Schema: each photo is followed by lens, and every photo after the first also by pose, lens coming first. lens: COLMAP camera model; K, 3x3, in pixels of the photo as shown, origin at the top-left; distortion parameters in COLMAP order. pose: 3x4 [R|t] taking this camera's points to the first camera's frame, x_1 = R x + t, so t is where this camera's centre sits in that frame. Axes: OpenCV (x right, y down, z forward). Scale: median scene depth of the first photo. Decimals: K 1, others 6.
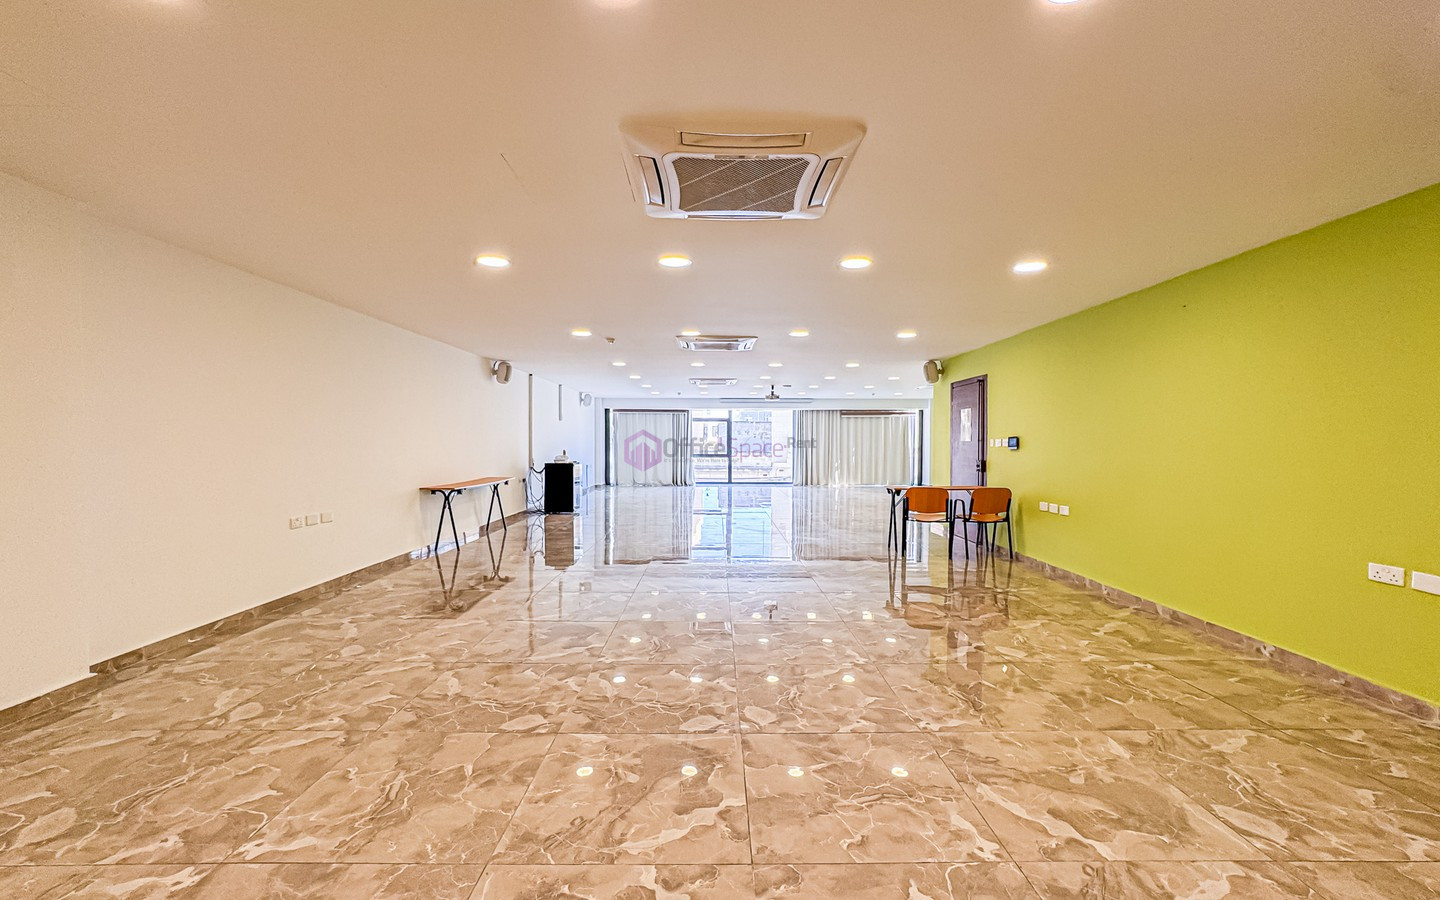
lens RADIAL K [[593.4, 0, 727.1], [0, 593.4, 451.8], [0, 0, 1]] dist [-0.002767, 0.001751]
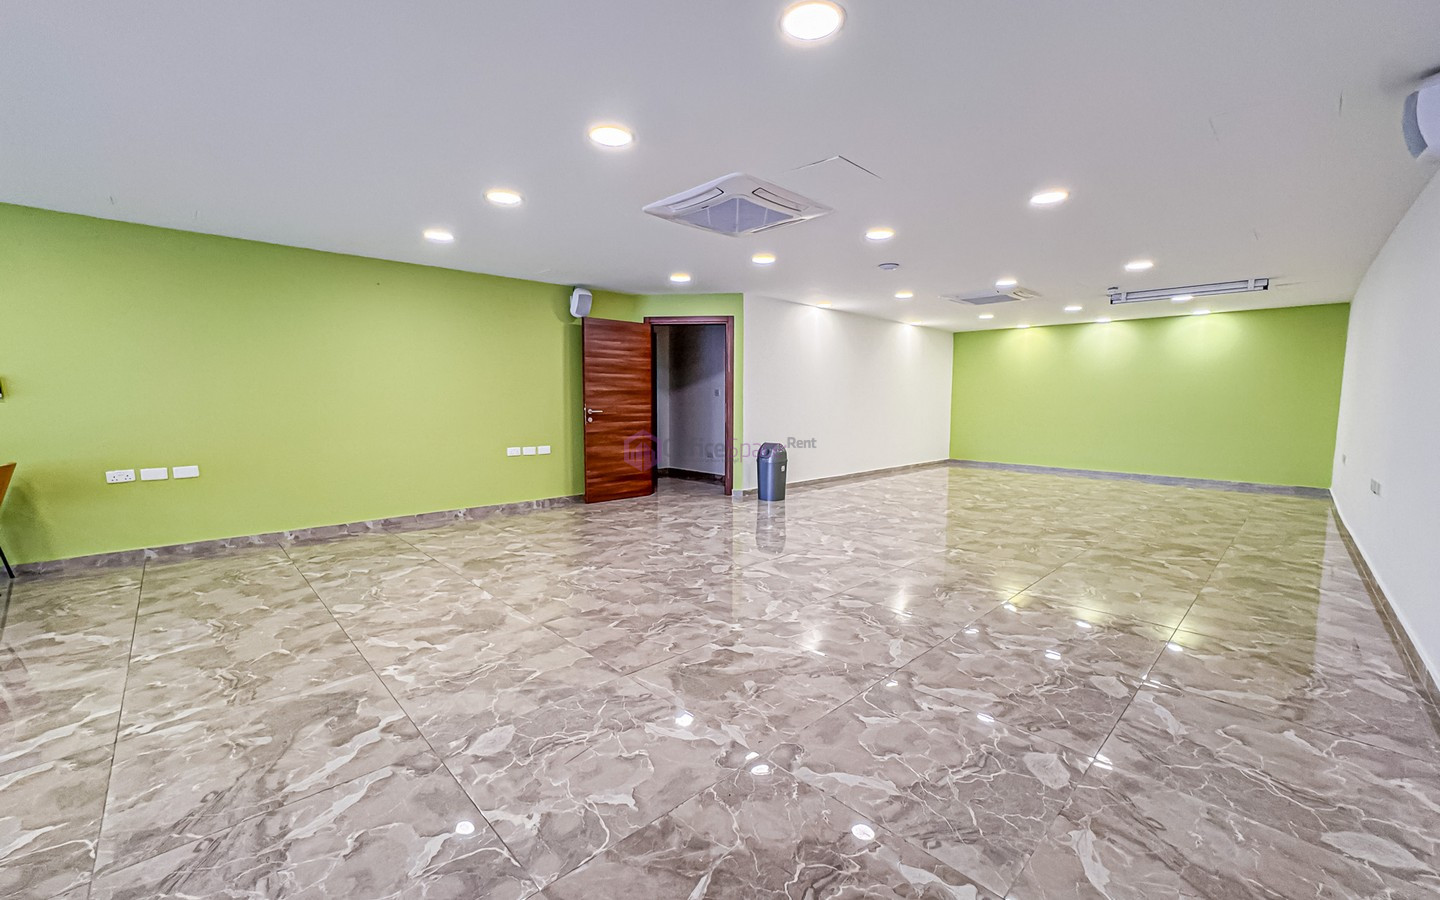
lens RADIAL K [[593.4, 0, 720.1], [0, 593.4, 445.9], [0, 0, 1]] dist [-0.002767, 0.001751]
pose [[-0.683529, -0.062688, 0.727226, -0.878078], [0.008115, 0.995591, 0.093449, -0.011222], [-0.729878, 0.069776, -0.680007, 1.708008]]
